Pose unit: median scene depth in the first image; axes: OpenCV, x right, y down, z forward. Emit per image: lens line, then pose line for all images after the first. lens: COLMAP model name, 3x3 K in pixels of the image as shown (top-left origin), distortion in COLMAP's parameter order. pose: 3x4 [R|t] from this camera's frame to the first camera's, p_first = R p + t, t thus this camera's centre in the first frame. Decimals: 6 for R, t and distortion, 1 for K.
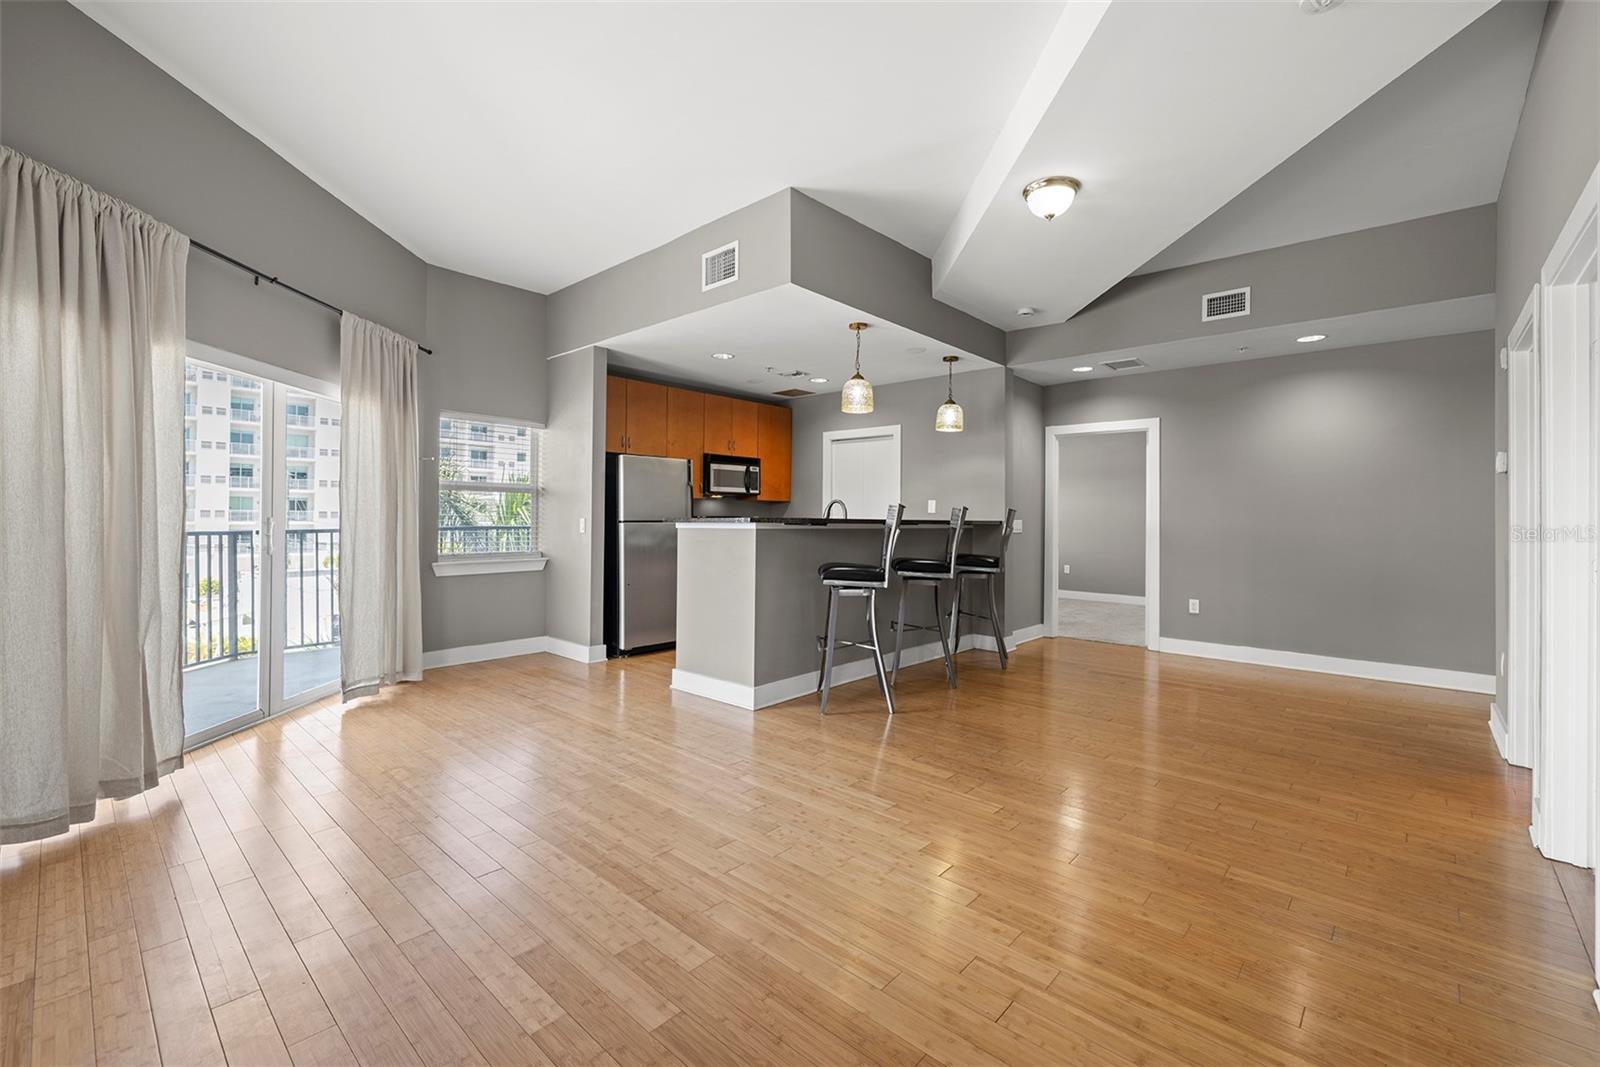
lens RADIAL K [[680.9, 0, 789.2], [0, 680.9, 518.9], [0, 0, 1]] dist [-0.002096, 0.000281]
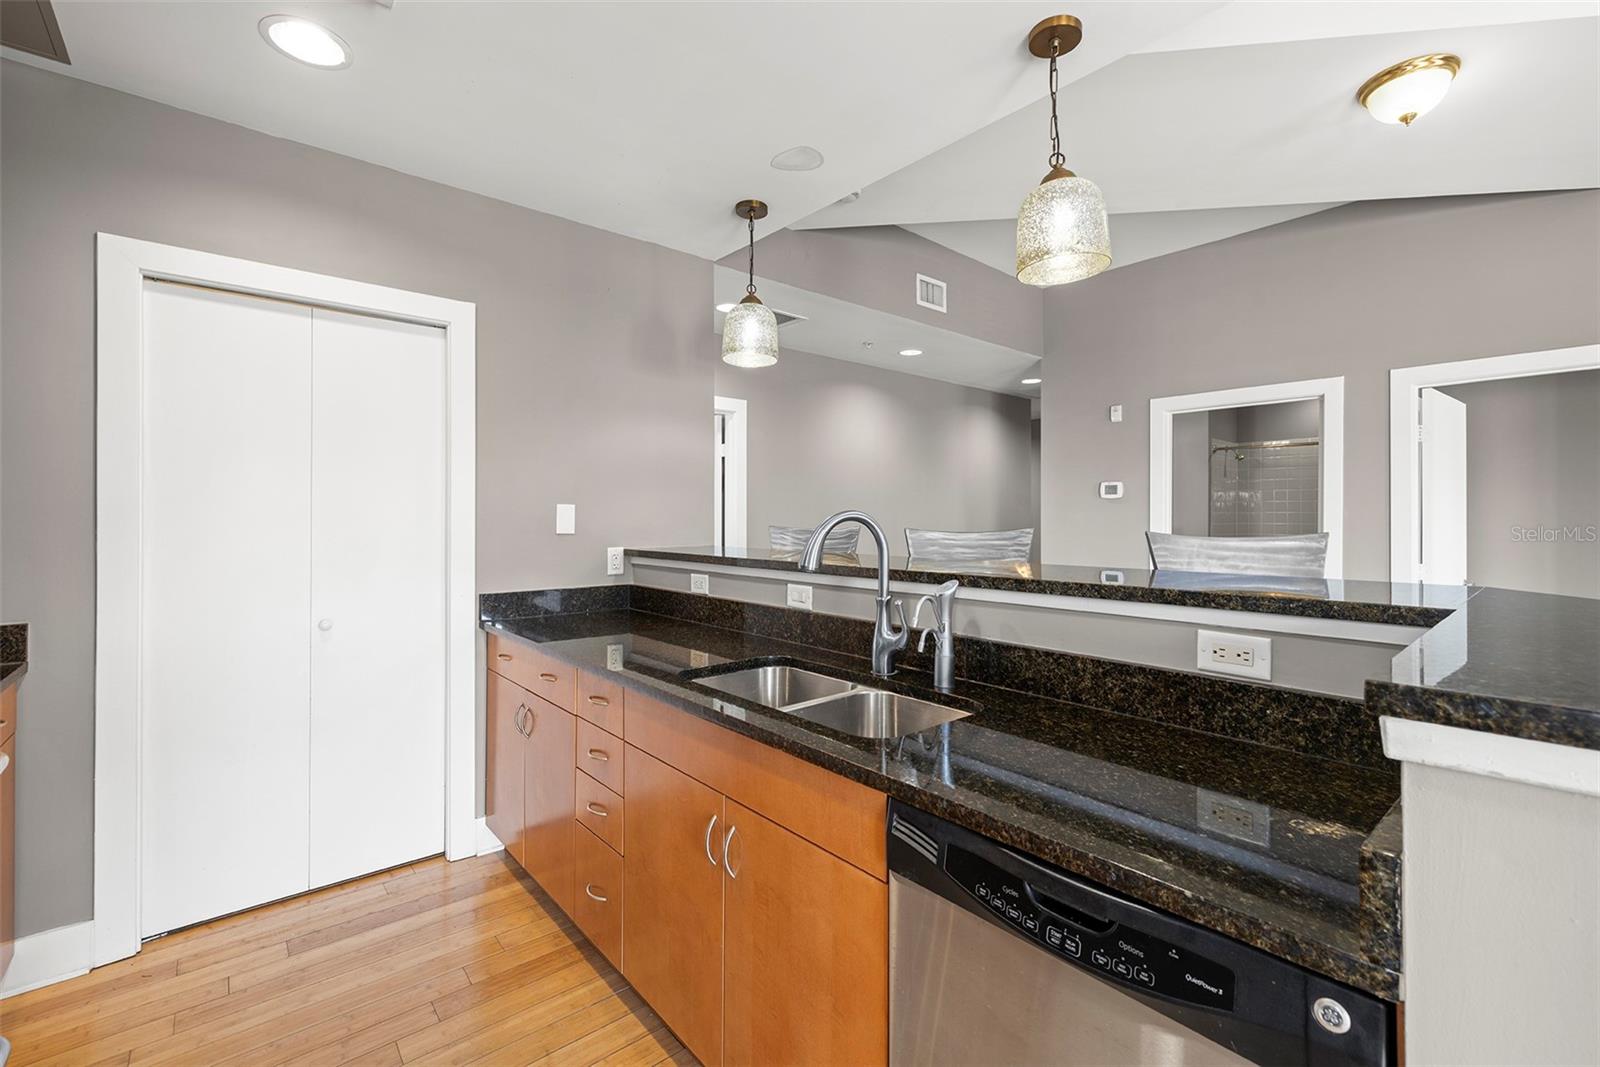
lens RADIAL K [[680.9, 0, 794.0], [0, 680.9, 516.6], [0, 0, 1]] dist [-0.002096, 0.000281]
pose [[0.130395, -0.008559, 0.991425, -0.299150], [0.002238, 0.999963, 0.008338, -0.033517], [-0.991460, 0.001131, 0.130410, 1.197533]]
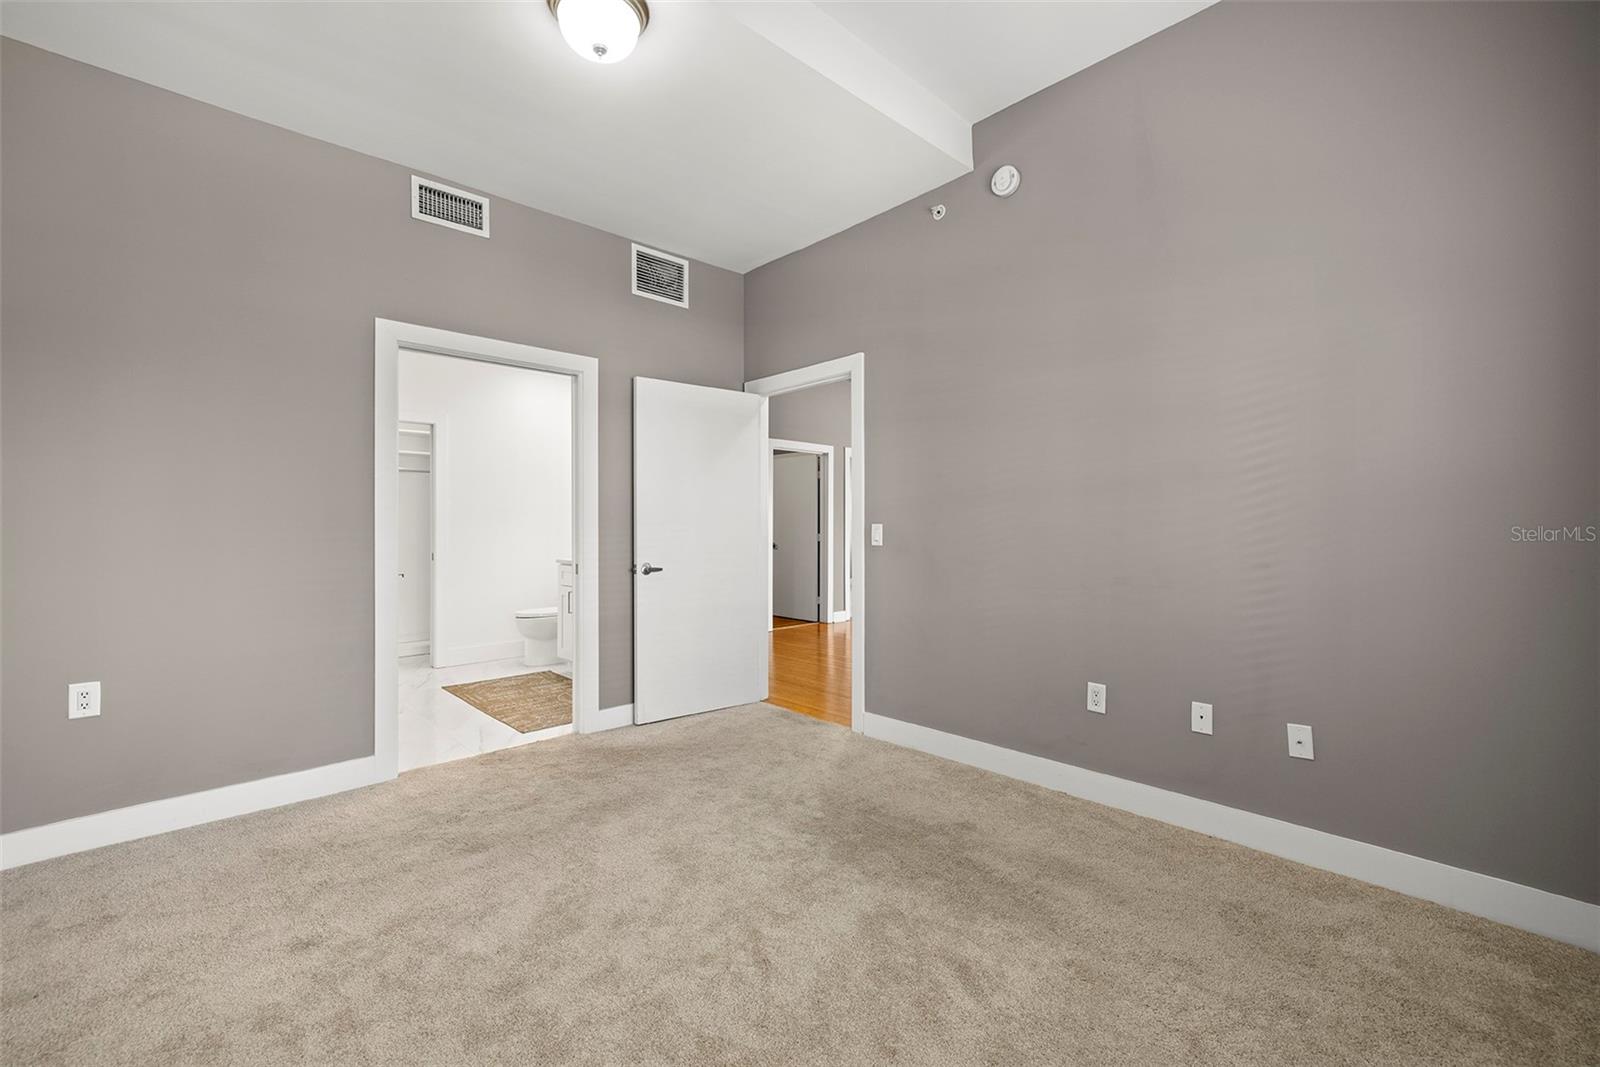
lens RADIAL K [[680.9, 0, 791.1], [0, 680.9, 540.2], [0, 0, 1]] dist [-0.002096, 0.000281]
pose [[-0.997470, -0.009894, 0.070390, 0.648192], [-0.008365, 0.999723, 0.021988, 0.012105], [-0.070588, 0.021344, -0.997277, 2.481825]]
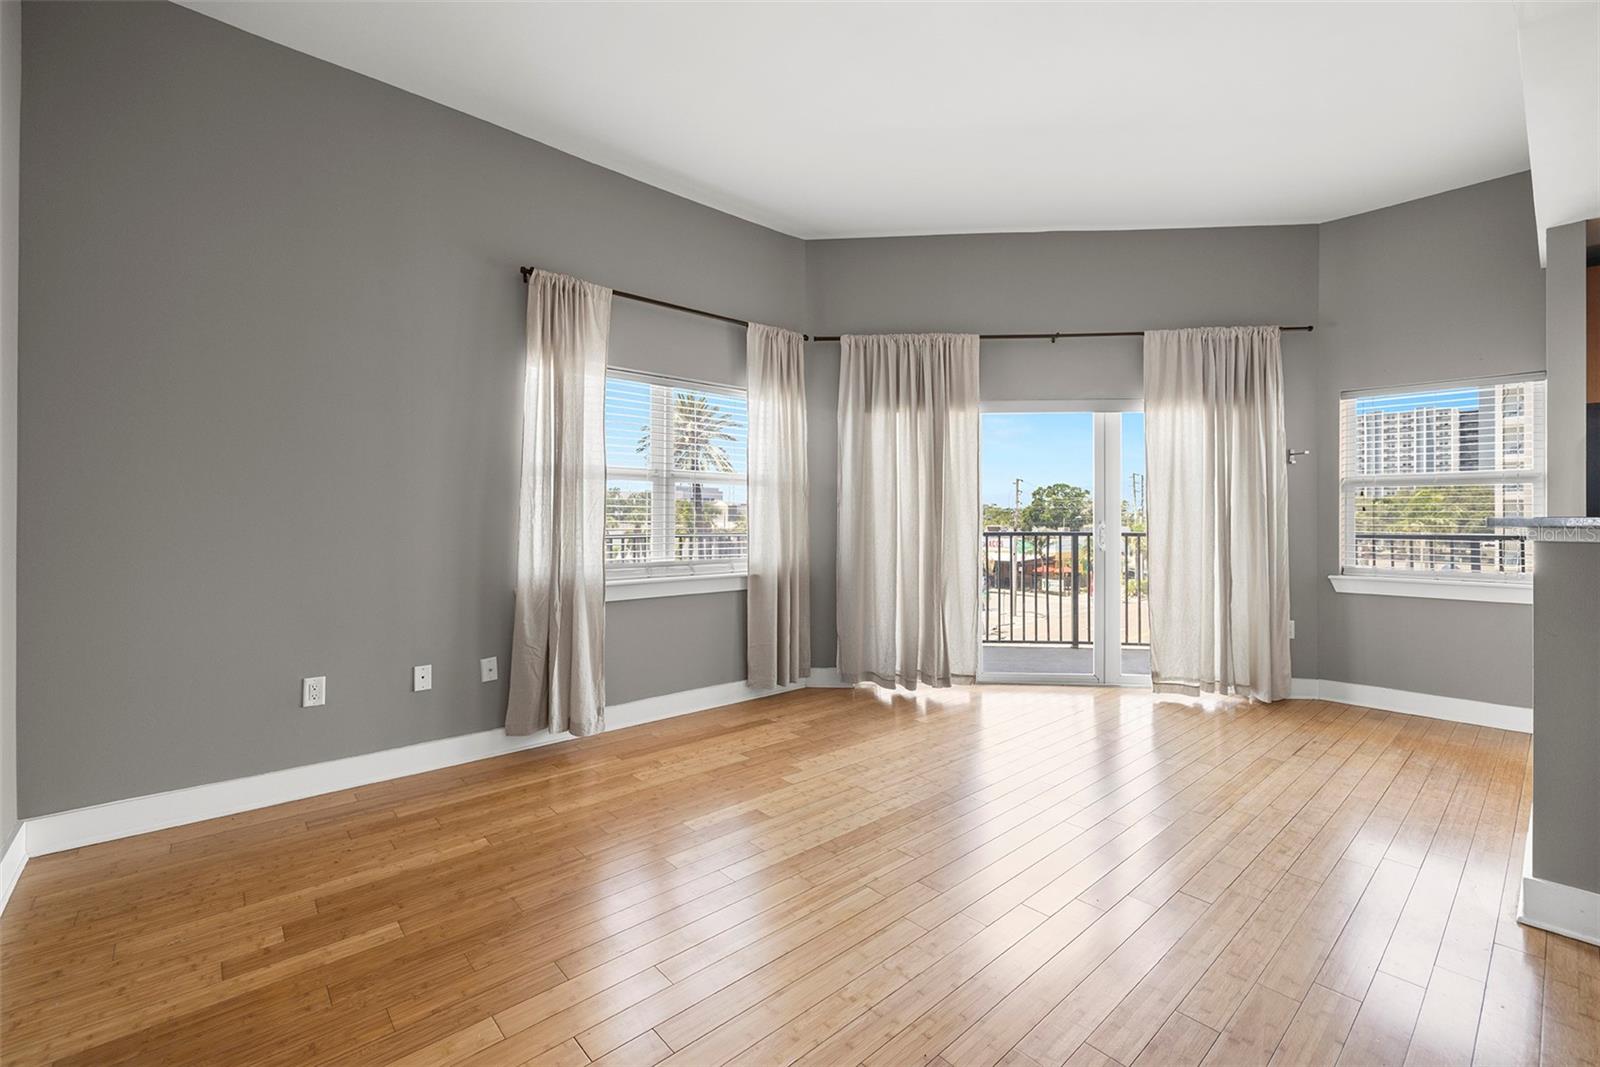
lens RADIAL K [[680.9, 0, 792.3], [0, 680.9, 520.1], [0, 0, 1]] dist [-0.002096, 0.000281]
pose [[-0.104108, -0.007785, -0.994536, 0.453377], [-0.006179, 0.999955, -0.007180, 0.006820], [0.994547, 0.005398, -0.104152, 0.515351]]
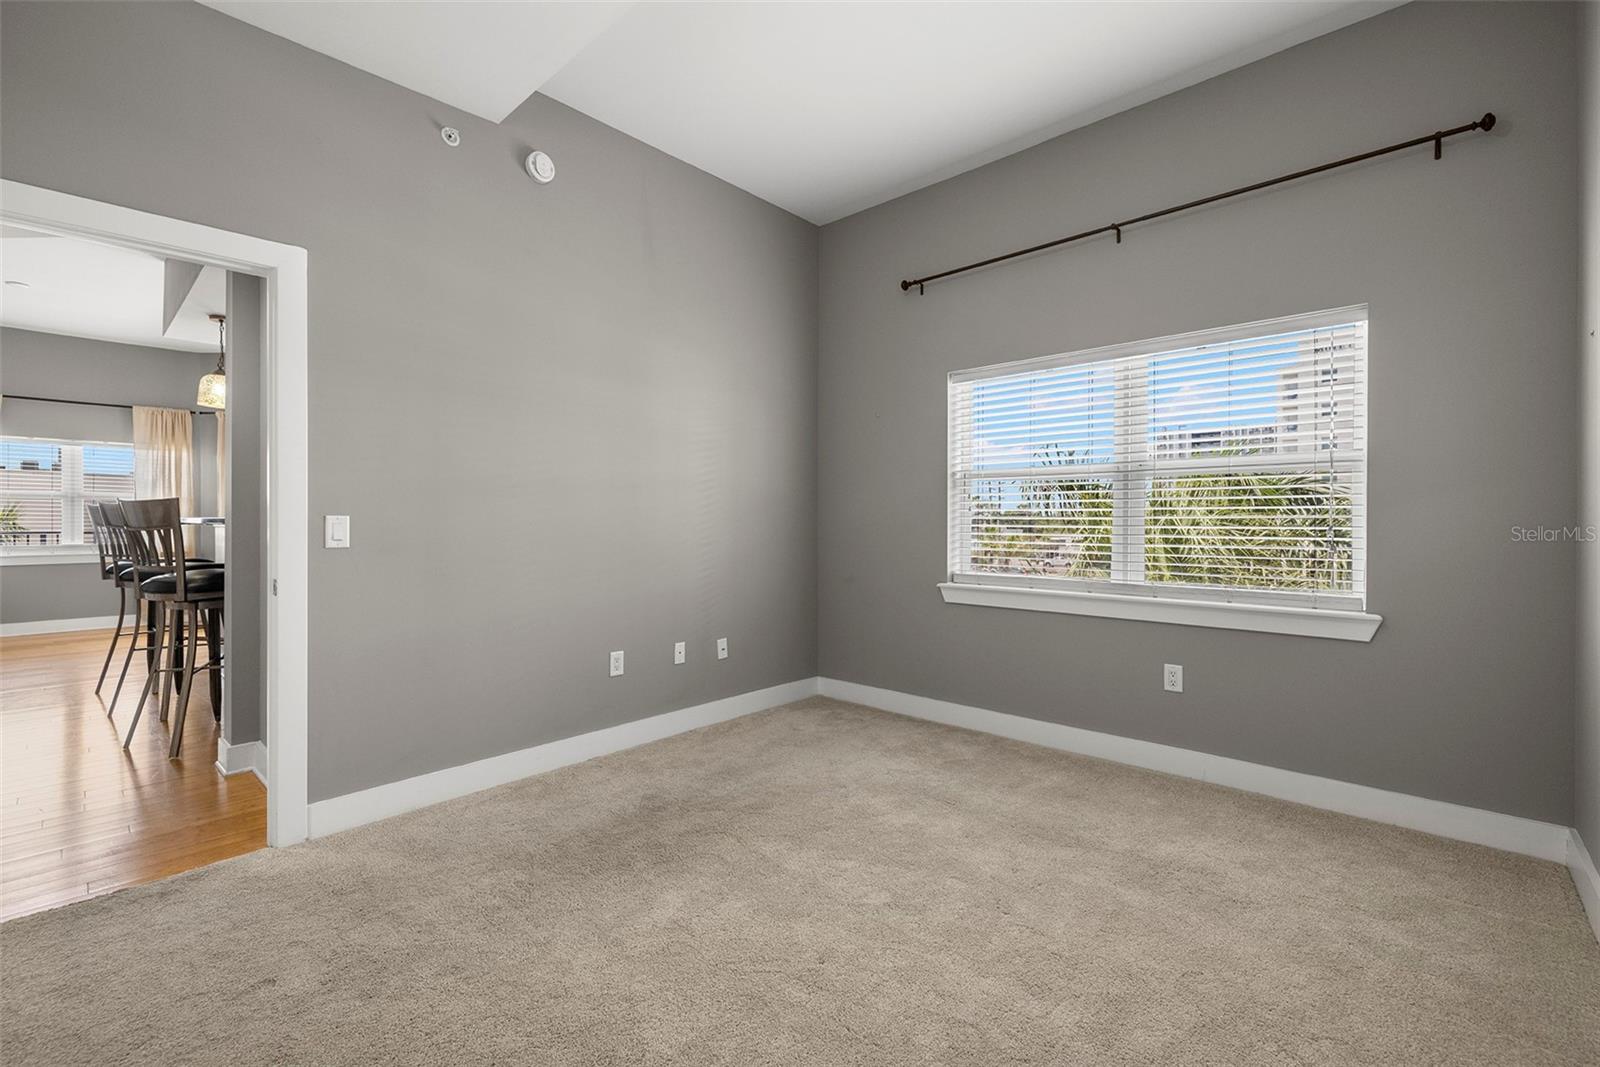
lens RADIAL K [[680.9, 0, 800.4], [0, 680.9, 537.1], [0, 0, 1]] dist [-0.002096, 0.000281]
pose [[0.013044, 0.013254, -0.999827, 1.209033], [0.000288, 0.999912, 0.013259, 0.021181], [0.999915, -0.000460, 0.013039, 1.985322]]
